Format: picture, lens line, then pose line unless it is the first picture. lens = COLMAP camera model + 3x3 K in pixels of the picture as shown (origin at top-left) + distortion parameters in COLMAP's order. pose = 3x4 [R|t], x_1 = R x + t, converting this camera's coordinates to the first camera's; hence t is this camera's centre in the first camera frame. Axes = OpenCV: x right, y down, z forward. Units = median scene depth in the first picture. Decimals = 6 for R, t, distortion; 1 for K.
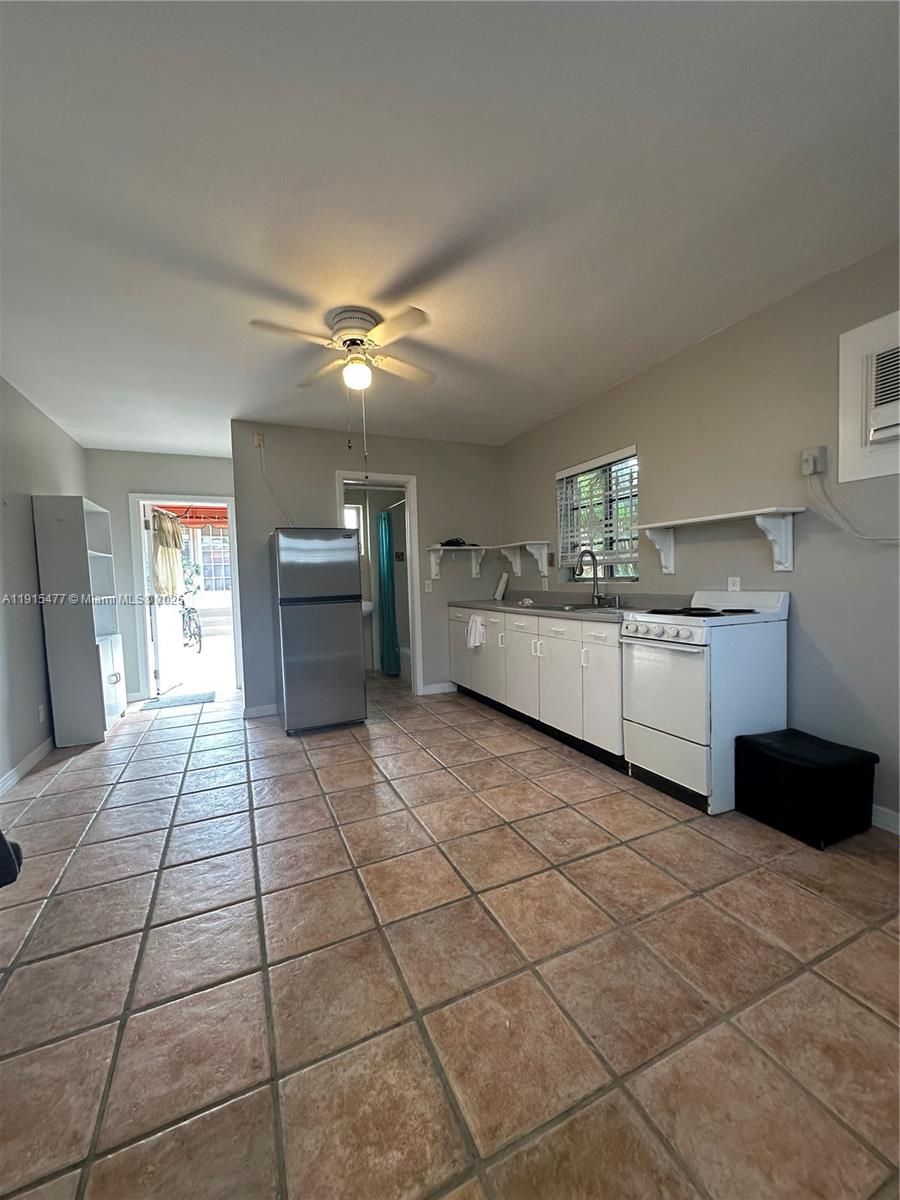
lens RADIAL K [[477.1, 0, 450.0], [0, 477.1, 600.0], [0, 0, 1]] dist [-0.001060, -0.000201]
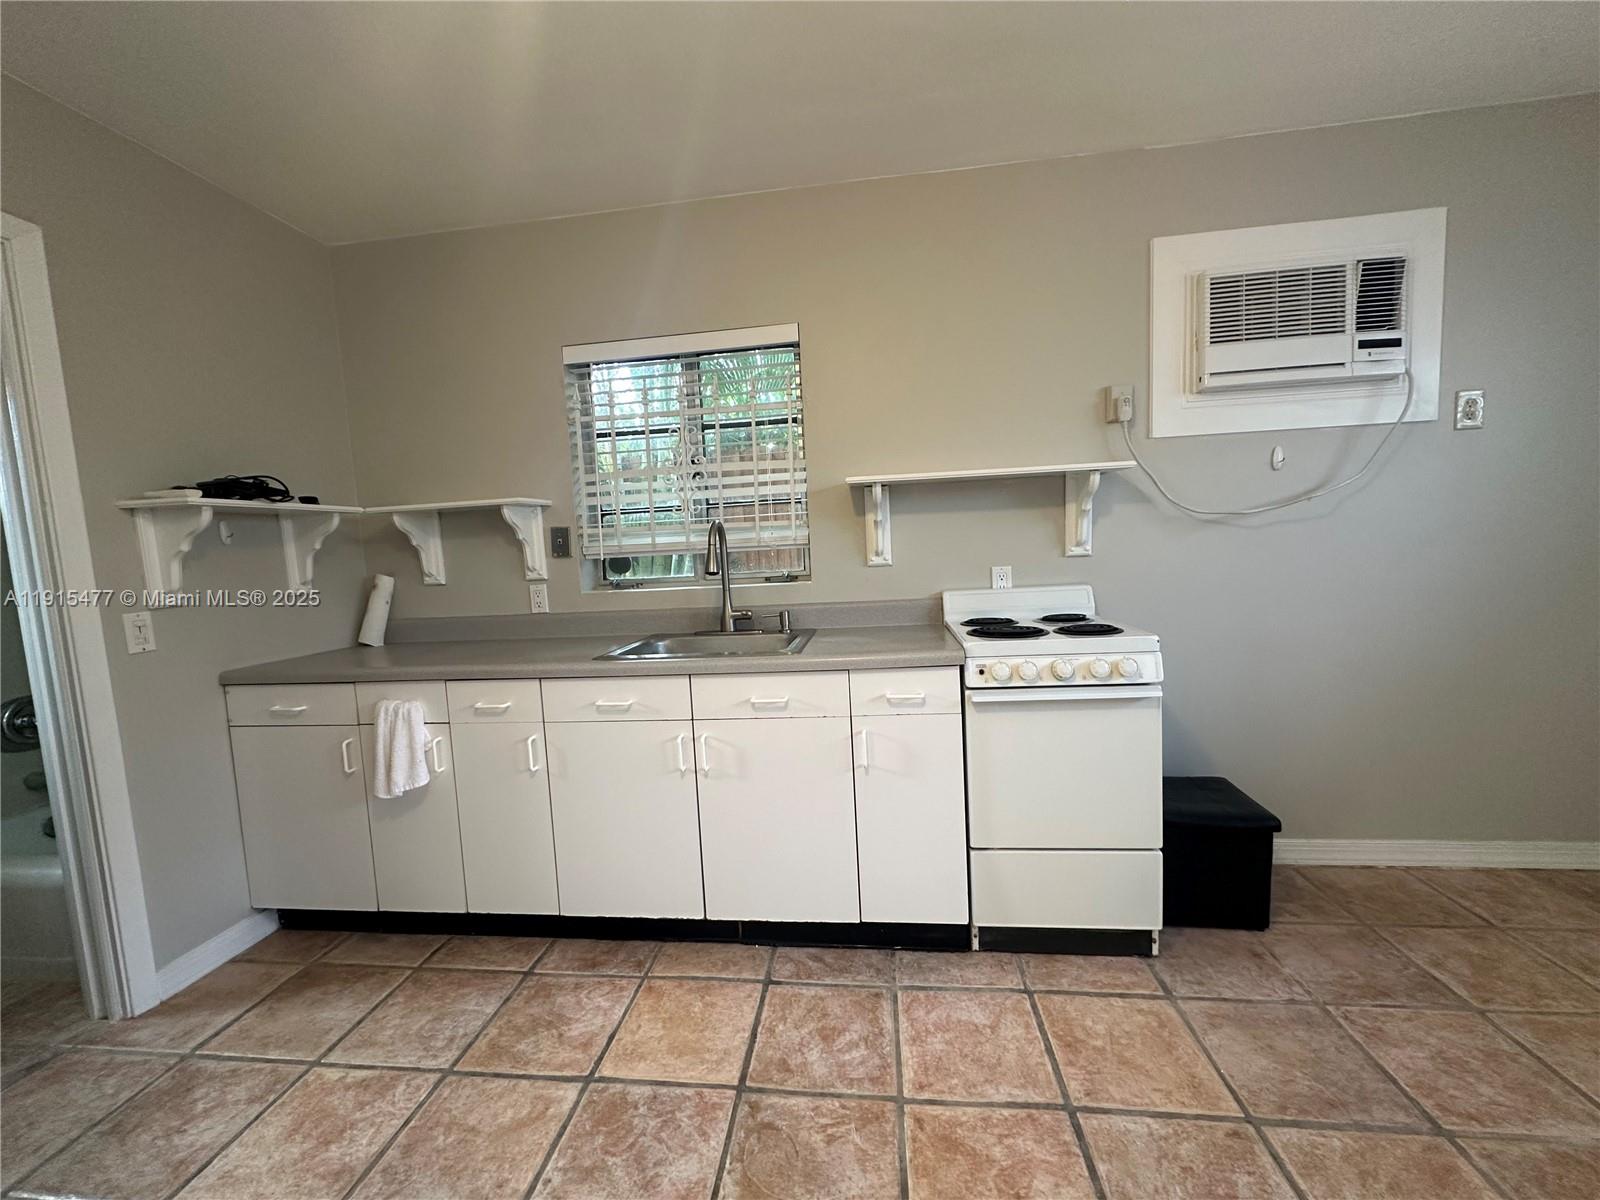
lens RADIAL K [[636.2, 0, 800.0], [0, 636.2, 600.0], [0, 0, 1]] dist [-0.001060, -0.000201]
pose [[0.517667, -0.068516, 0.852835, -0.207101], [0.076953, 0.996477, 0.033346, -0.037315], [-0.852115, 0.048366, 0.521115, 0.559215]]
